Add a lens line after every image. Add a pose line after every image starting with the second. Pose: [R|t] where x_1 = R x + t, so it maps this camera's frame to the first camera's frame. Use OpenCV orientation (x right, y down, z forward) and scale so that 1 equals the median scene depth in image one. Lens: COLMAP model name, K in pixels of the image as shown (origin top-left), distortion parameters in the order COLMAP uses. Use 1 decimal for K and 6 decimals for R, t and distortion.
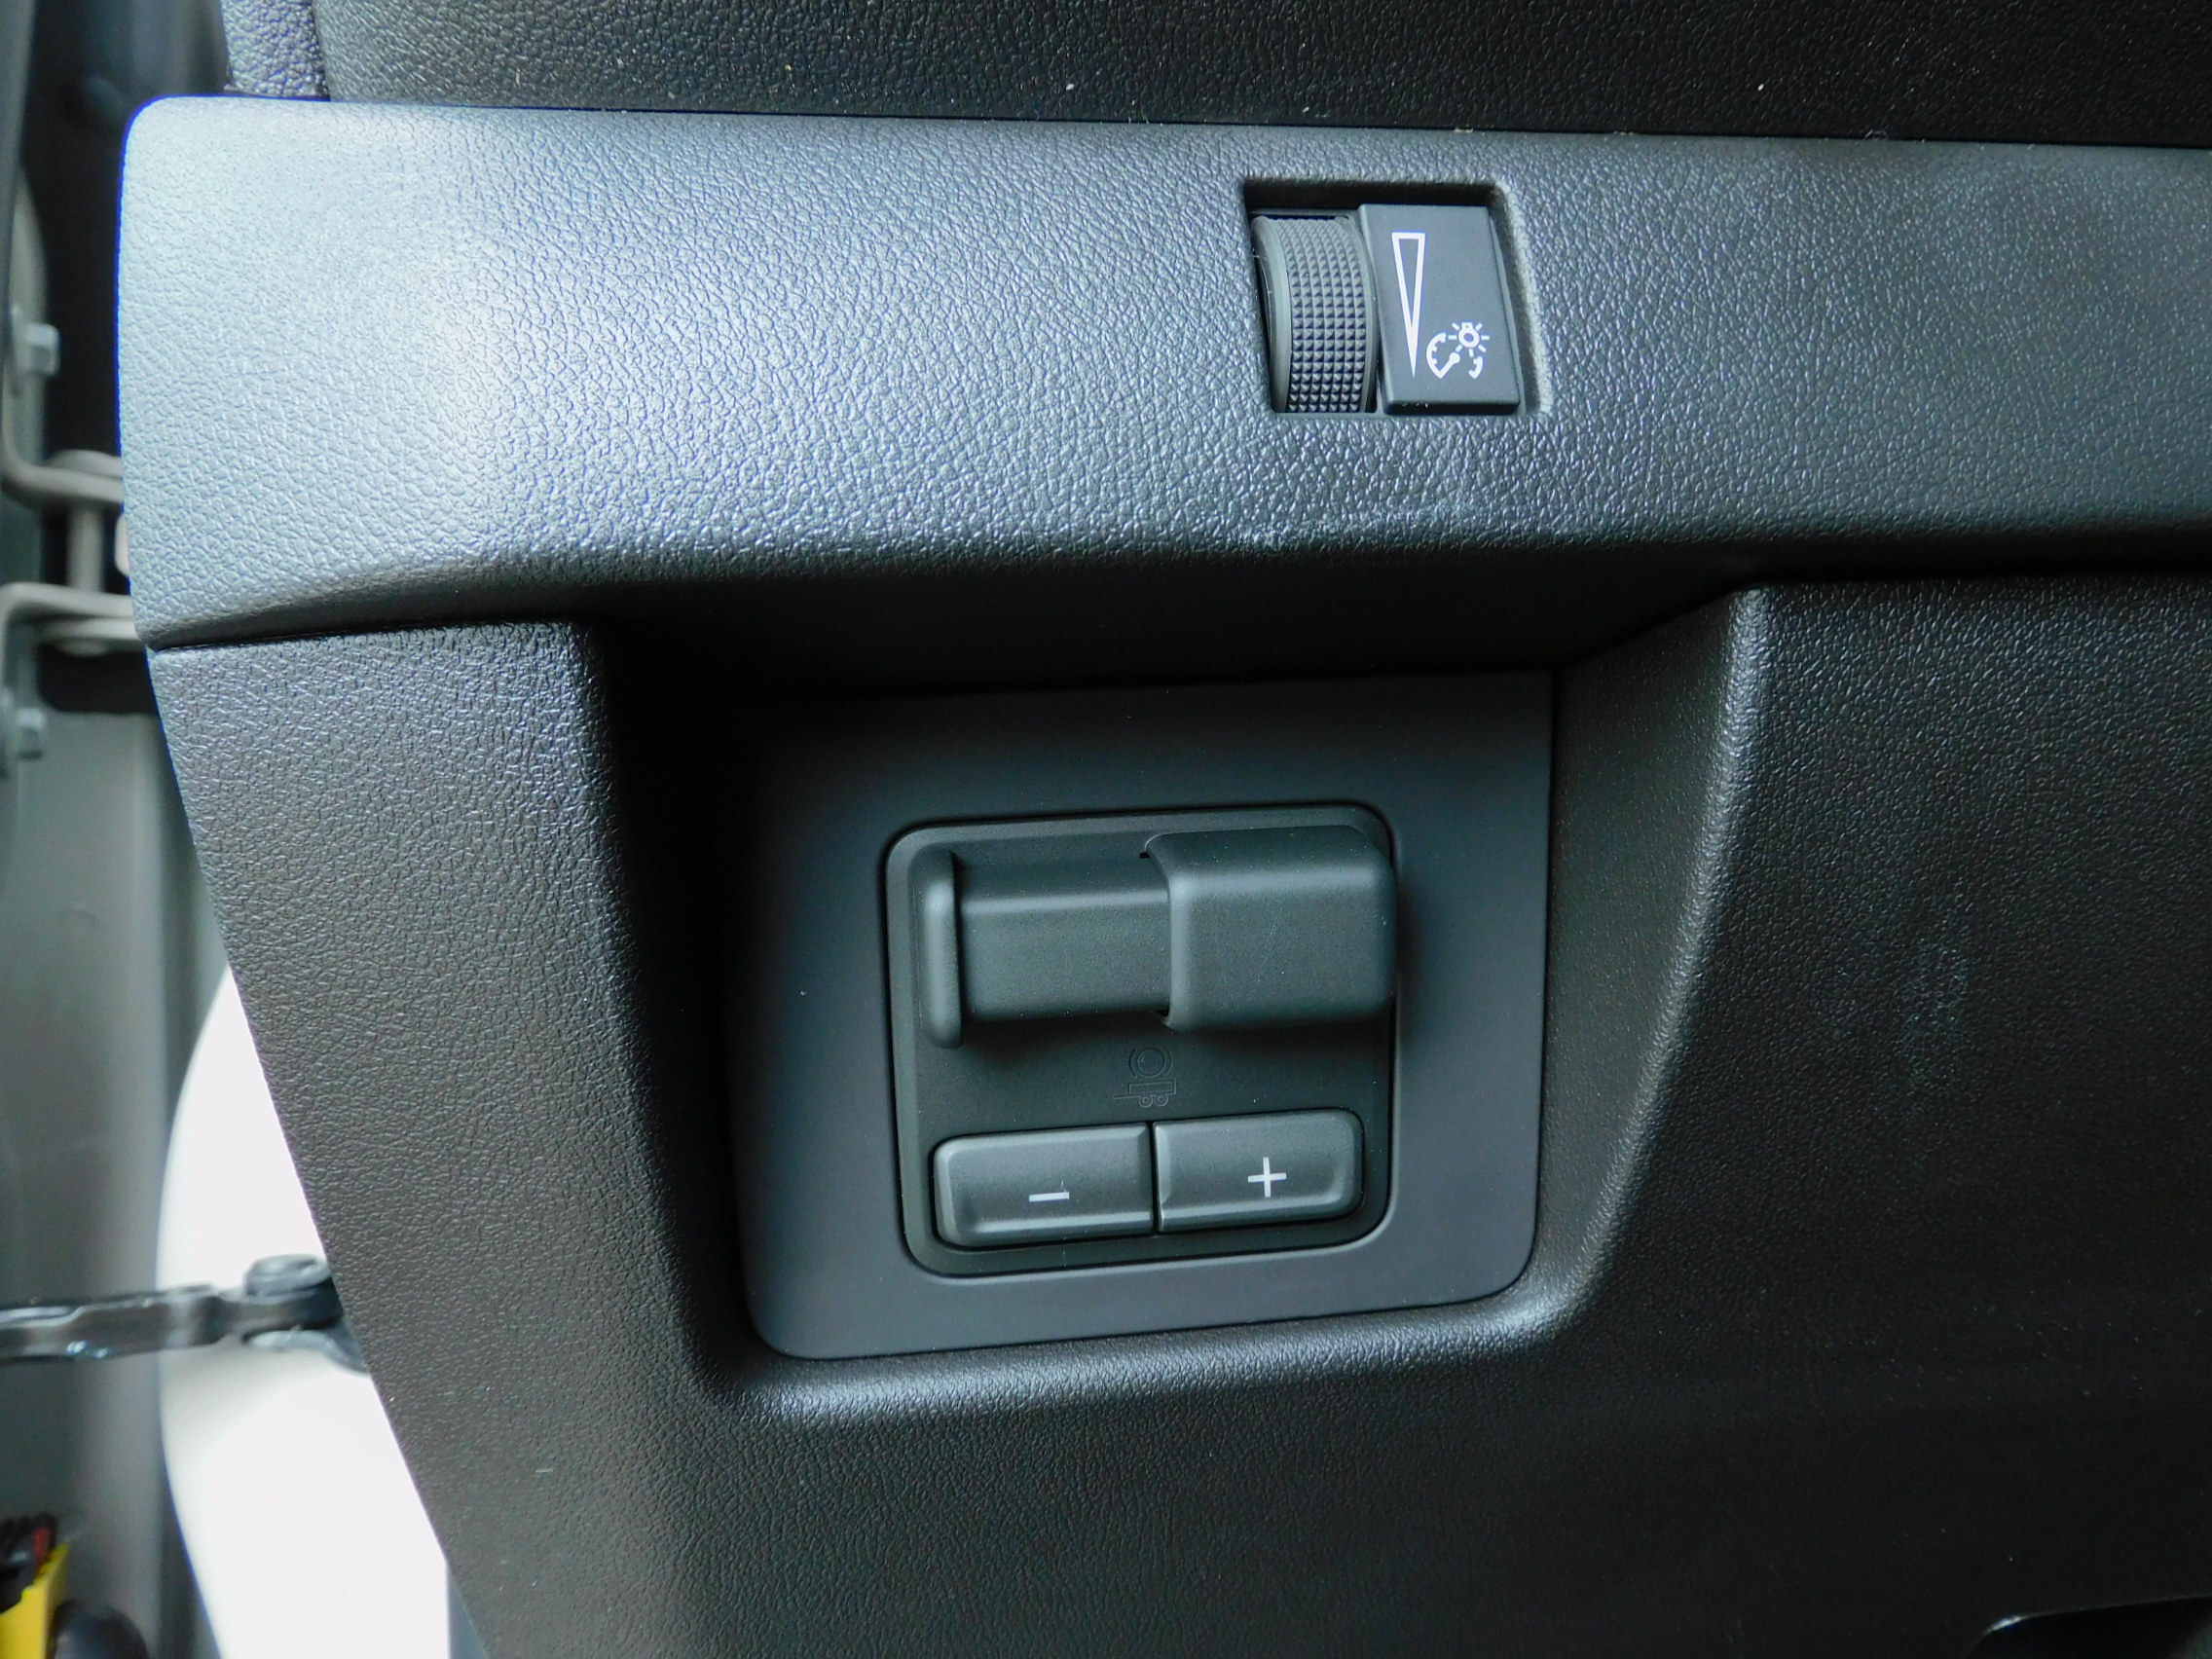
lens RADIAL K [[1563.7, 0, 1104.4], [0, 1563.7, 828.7], [0, 0, 1]] dist [-0.003137, -0.001046]
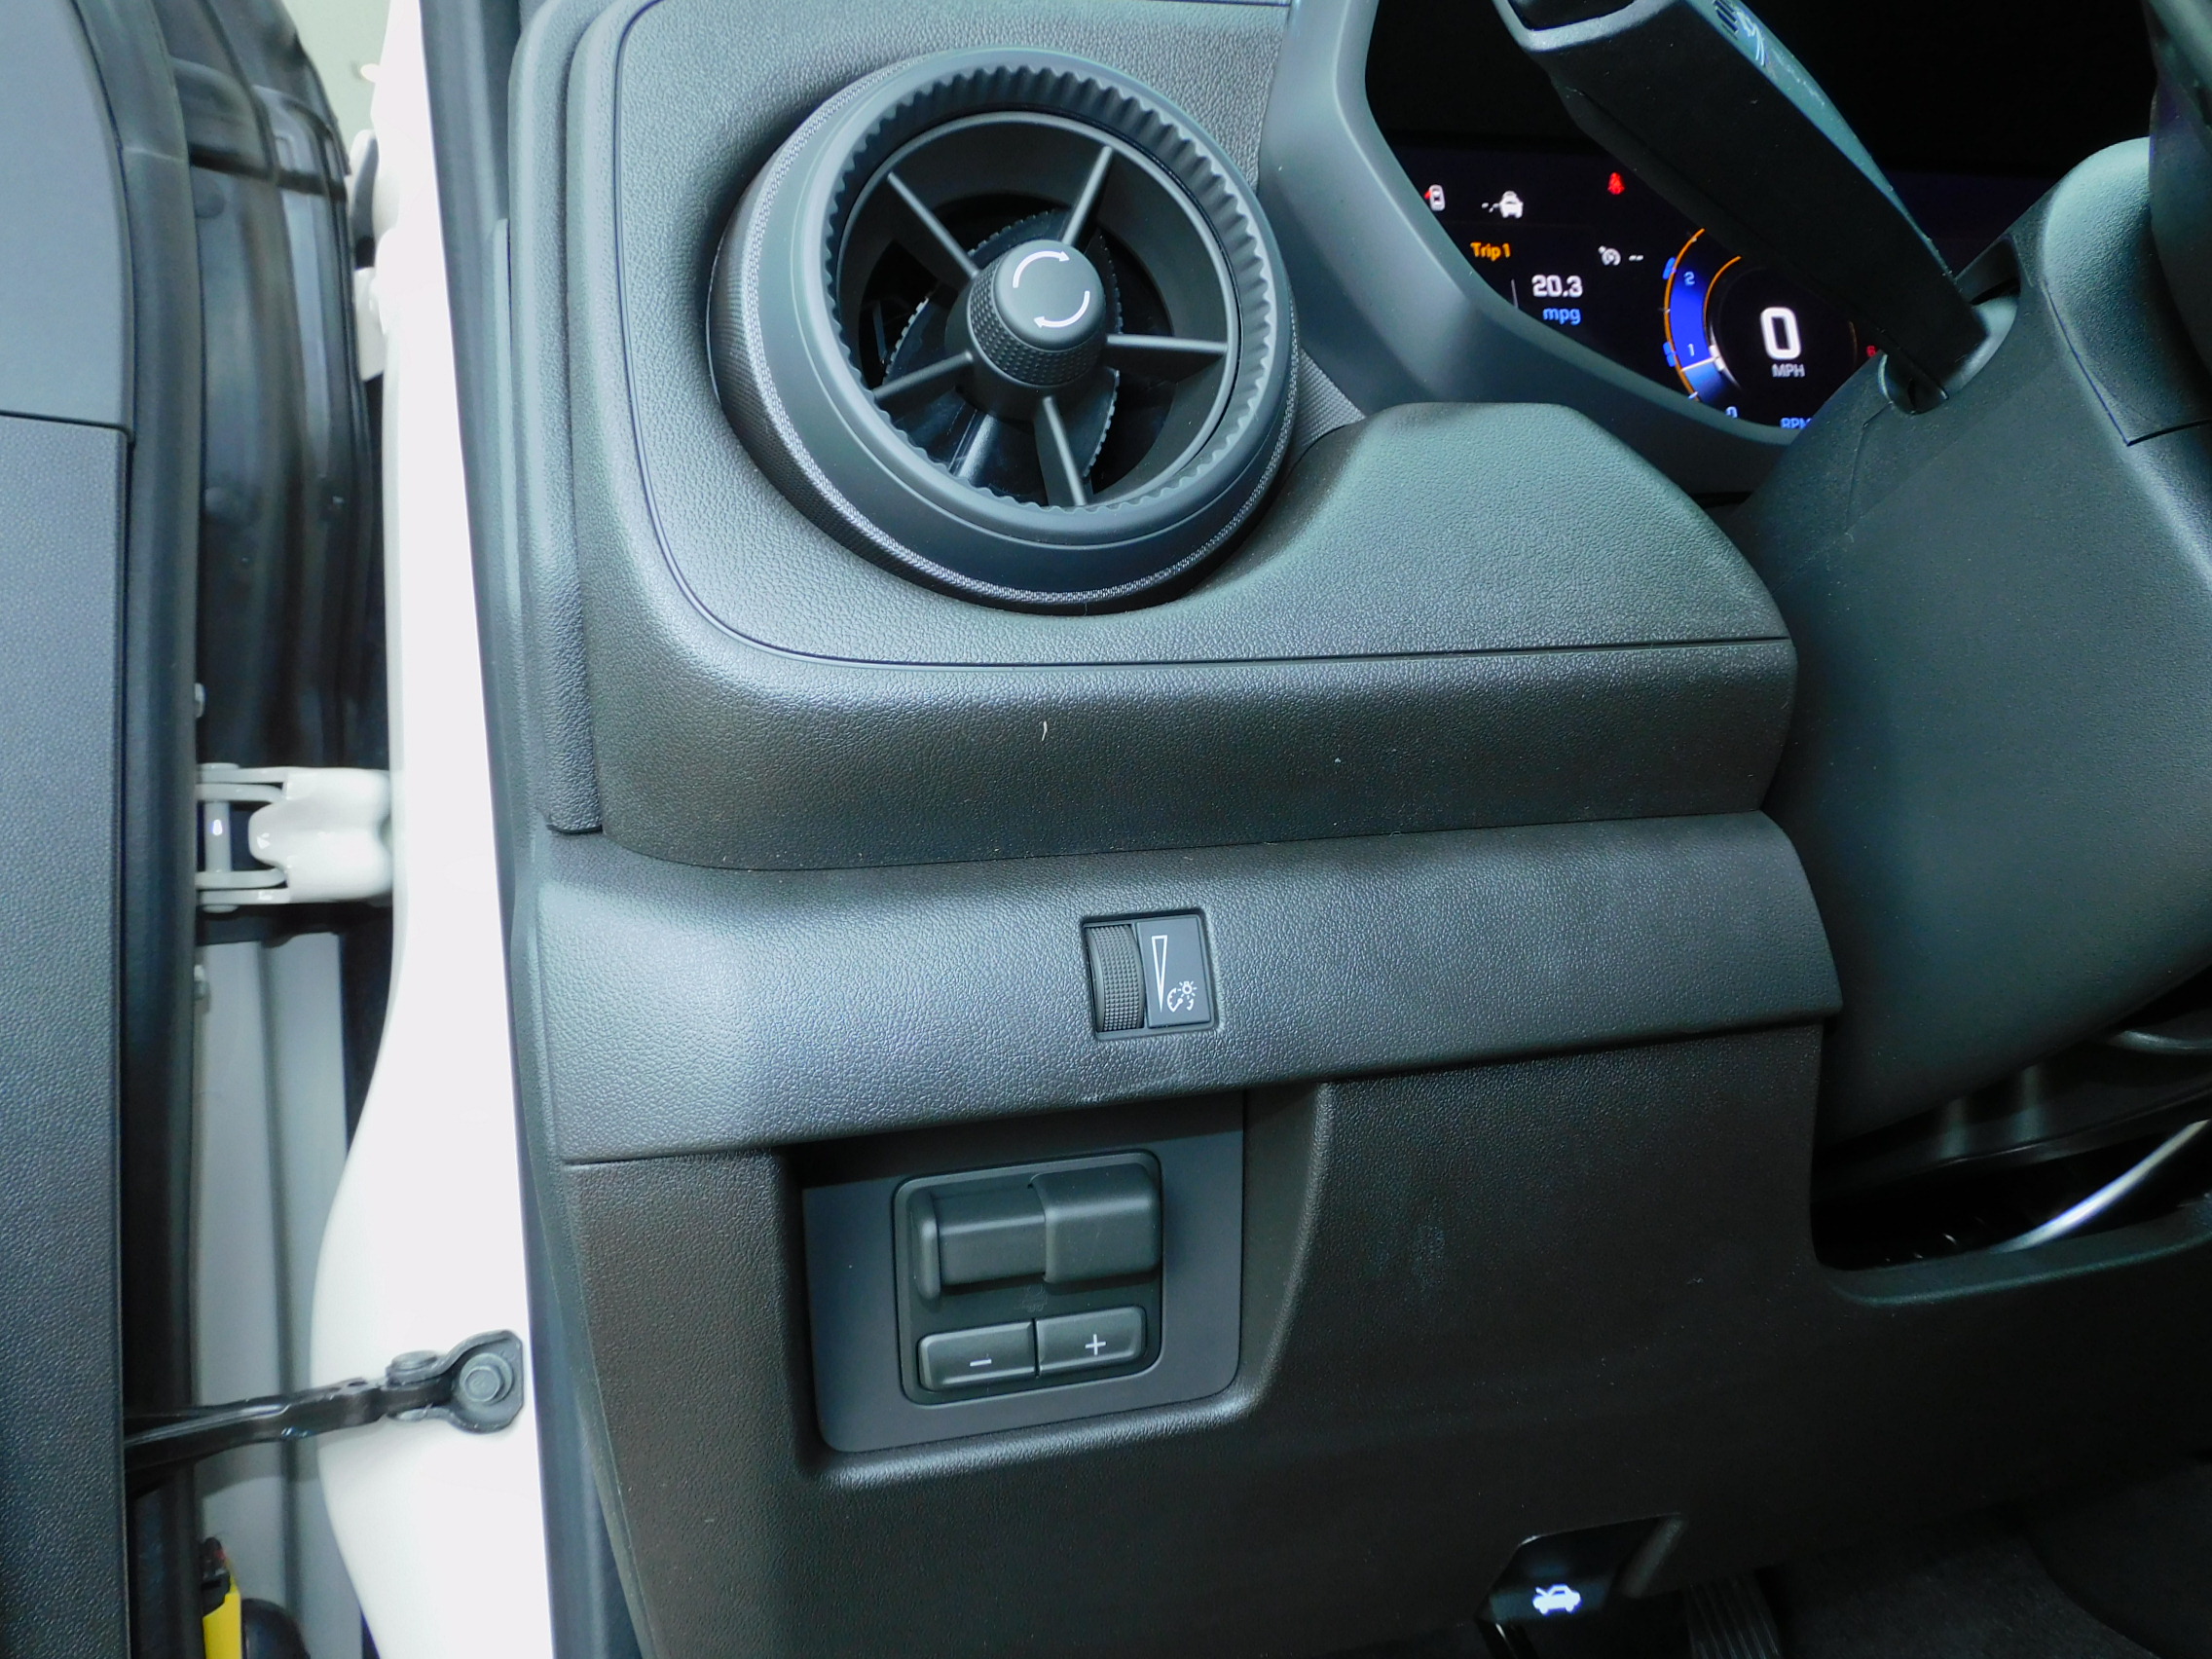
lens RADIAL K [[1563.7, 0, 1110.3], [0, 1563.7, 829.3], [0, 0, 1]] dist [-0.003137, -0.001046]
pose [[0.993419, -0.010759, 0.114032, -0.090053], [0.005334, 0.998844, 0.047777, -0.506616], [-0.114415, -0.046854, 0.992328, -0.876997]]
